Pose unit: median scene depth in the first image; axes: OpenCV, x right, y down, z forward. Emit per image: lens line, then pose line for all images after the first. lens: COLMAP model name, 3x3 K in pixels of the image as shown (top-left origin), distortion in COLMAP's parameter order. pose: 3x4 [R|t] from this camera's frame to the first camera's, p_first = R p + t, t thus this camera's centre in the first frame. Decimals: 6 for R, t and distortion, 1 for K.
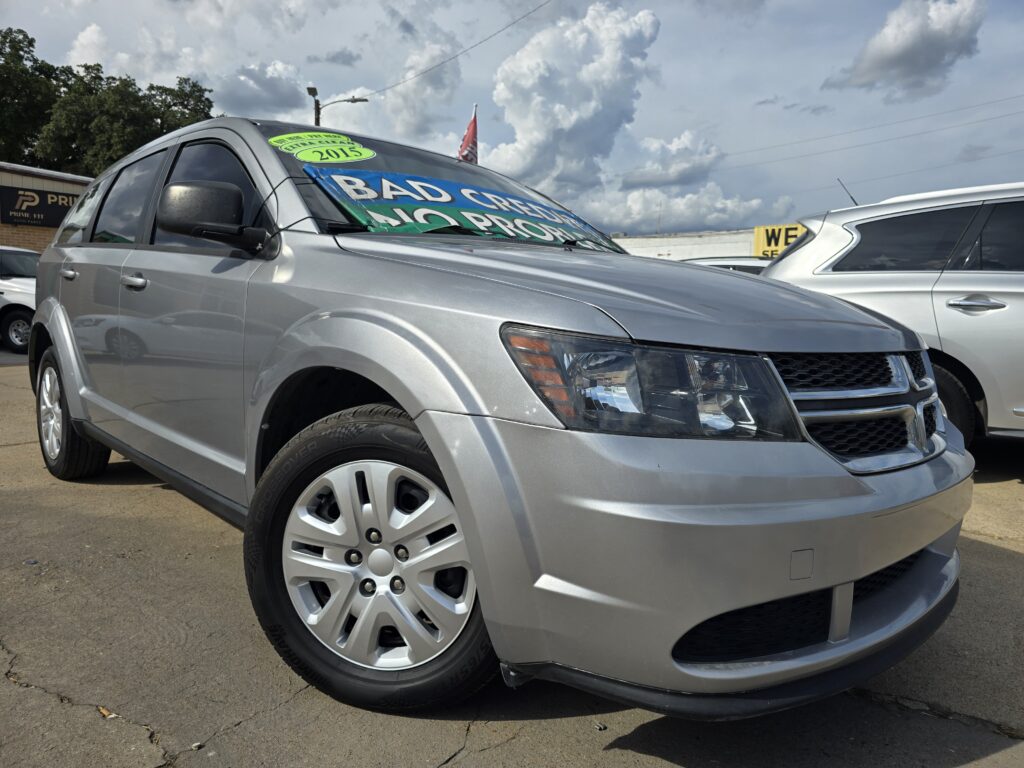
lens RADIAL K [[704.0, 0, 527.4], [0, 704.0, 388.0], [0, 0, 1]] dist [0.055116, -0.037927]
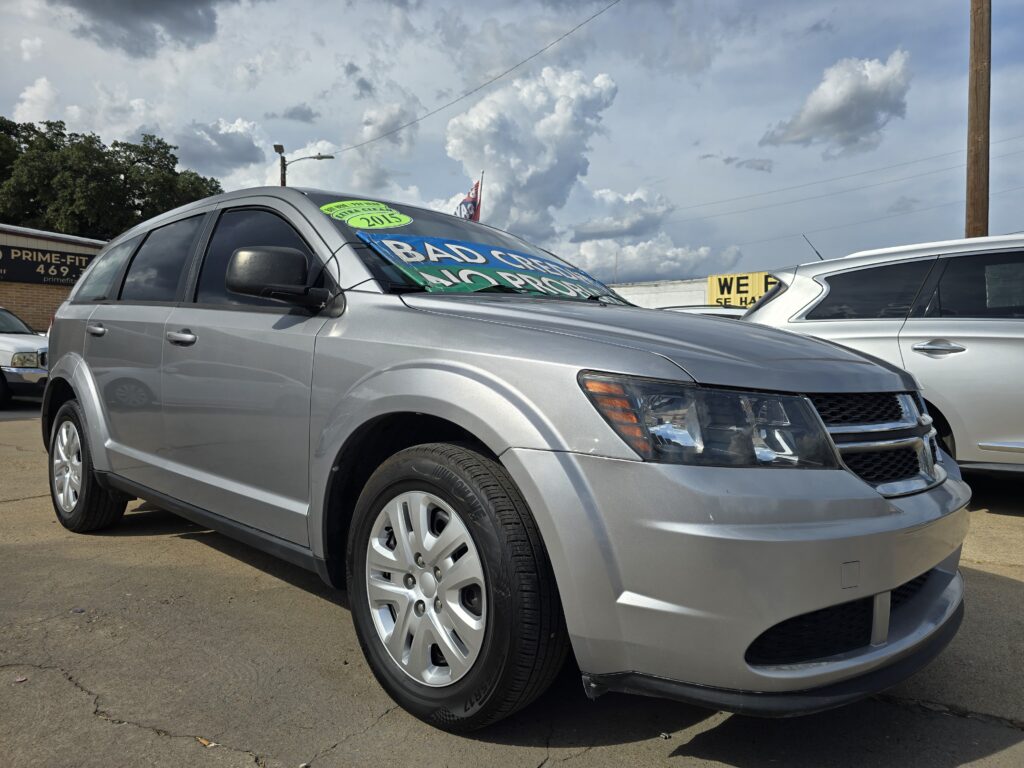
lens RADIAL K [[704.0, 0, 524.6], [0, 704.0, 383.1], [0, 0, 1]] dist [0.055116, -0.037927]
pose [[0.998340, -0.015766, 0.055393, -0.126189], [0.019787, 0.997149, -0.072812, 0.006190], [-0.054087, 0.073787, 0.995806, -0.095079]]
